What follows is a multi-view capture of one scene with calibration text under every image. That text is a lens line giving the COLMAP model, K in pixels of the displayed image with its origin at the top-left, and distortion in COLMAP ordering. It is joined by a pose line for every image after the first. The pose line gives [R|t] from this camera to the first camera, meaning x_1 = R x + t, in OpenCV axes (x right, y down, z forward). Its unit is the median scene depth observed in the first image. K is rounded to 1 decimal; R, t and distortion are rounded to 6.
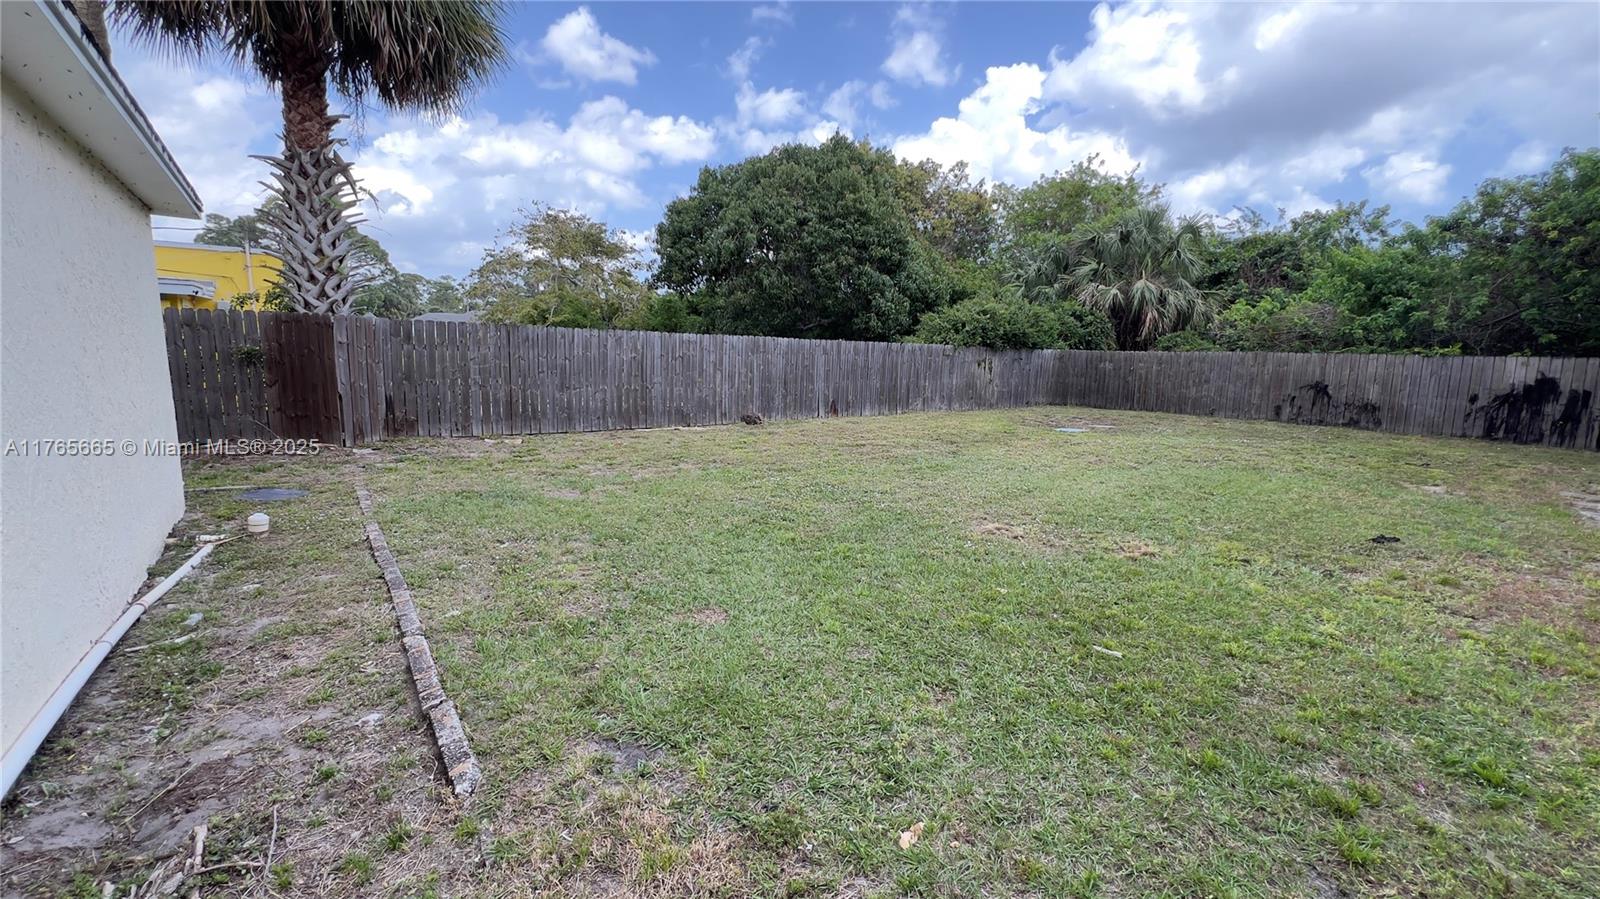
lens RADIAL K [[640.6, 0, 798.3], [0, 640.6, 448.0], [0, 0, 1]] dist [-0.000899, 0.000208]
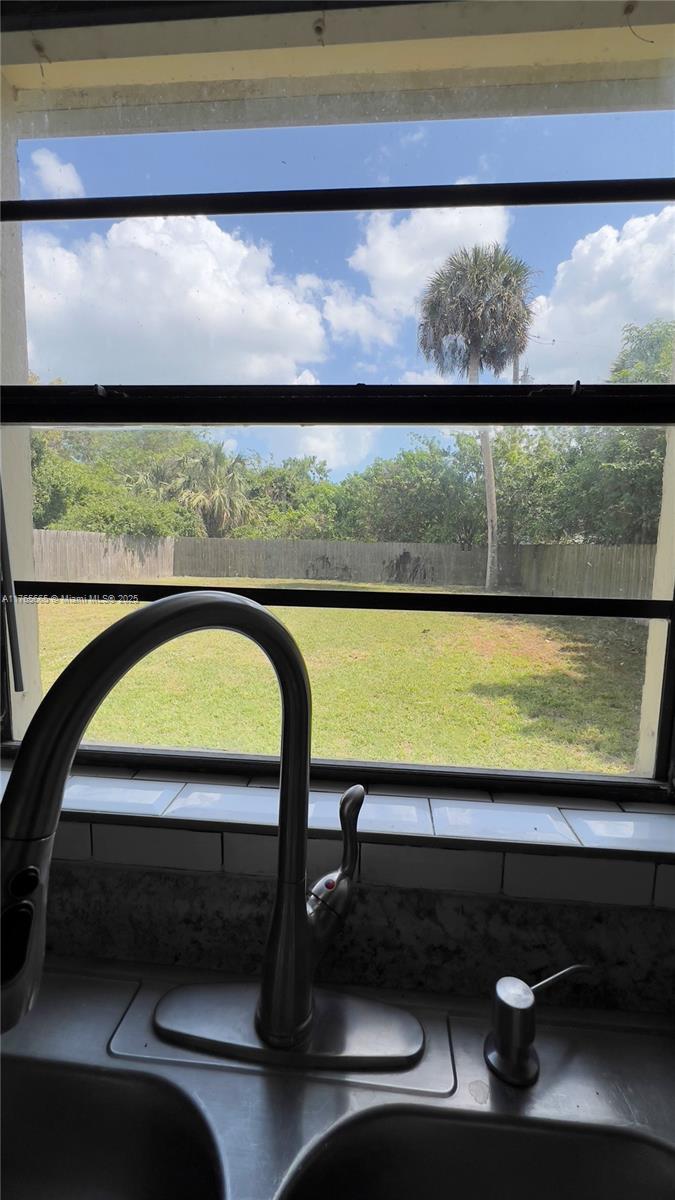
lens RADIAL K [[490.0, 0, 338.2], [0, 490.0, 598.2], [0, 0, 1]] dist [-0.000304, -0.000010]
pose [[0.667410, -0.088593, 0.739402, -0.232837], [0.102938, 0.994342, 0.026225, -0.019119], [-0.737542, 0.058610, 0.672754, 0.050593]]
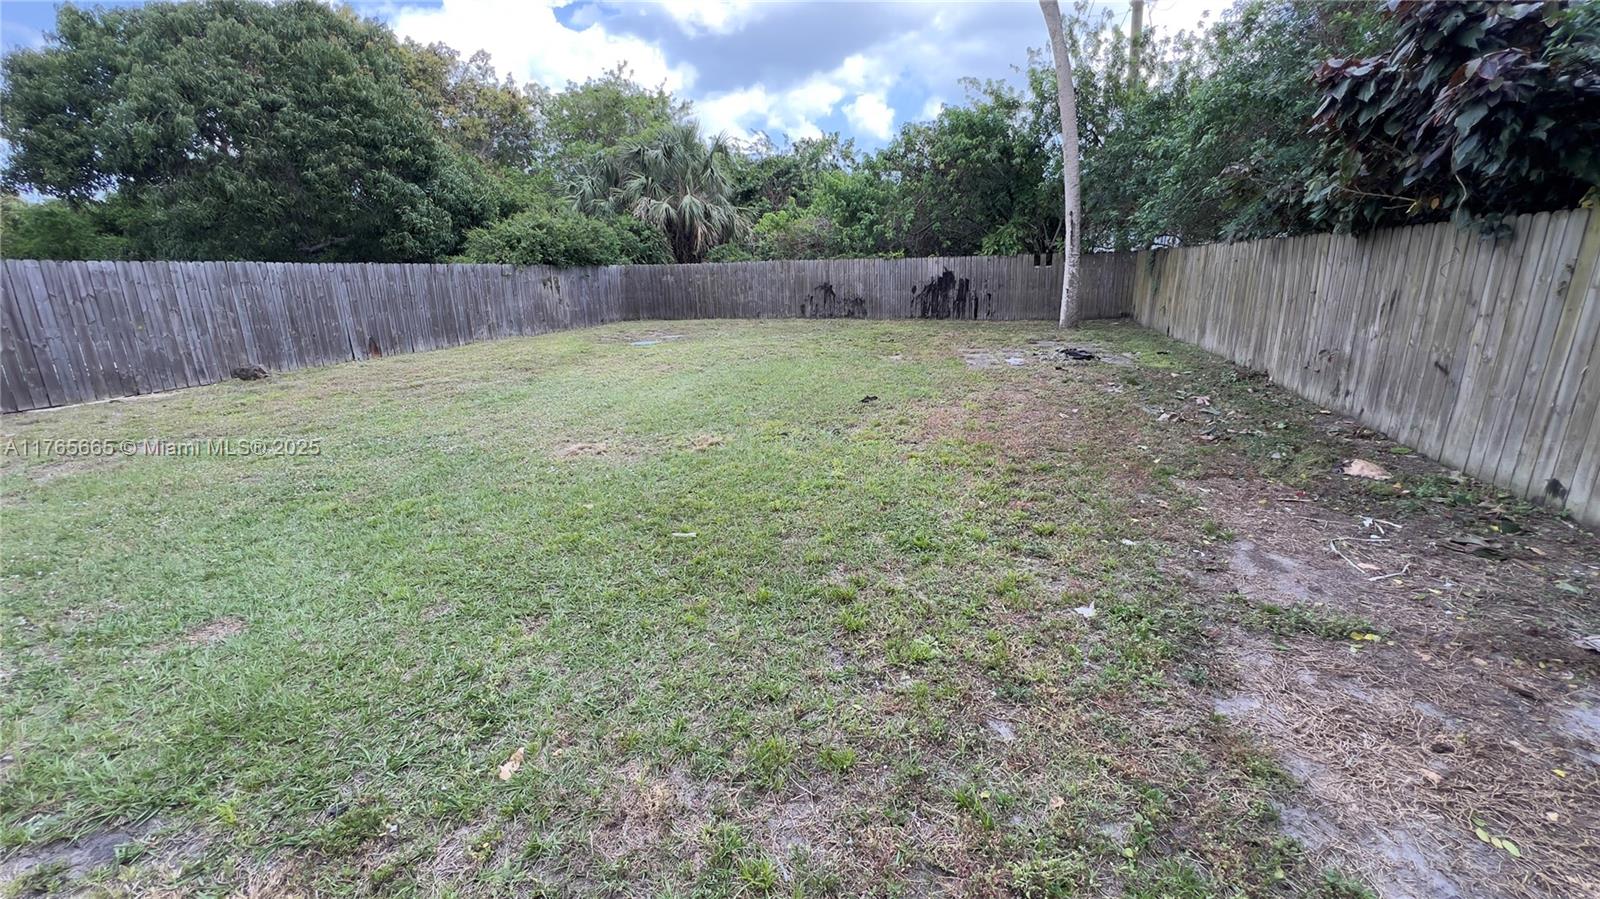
lens RADIAL K [[640.6, 0, 798.3], [0, 640.6, 448.0], [0, 0, 1]] dist [-0.000899, 0.000208]
pose [[0.807328, -0.197900, 0.555929, 0.014030], [0.128757, 0.978465, 0.161332, 0.003603], [-0.575884, -0.058668, 0.815423, -0.006987]]
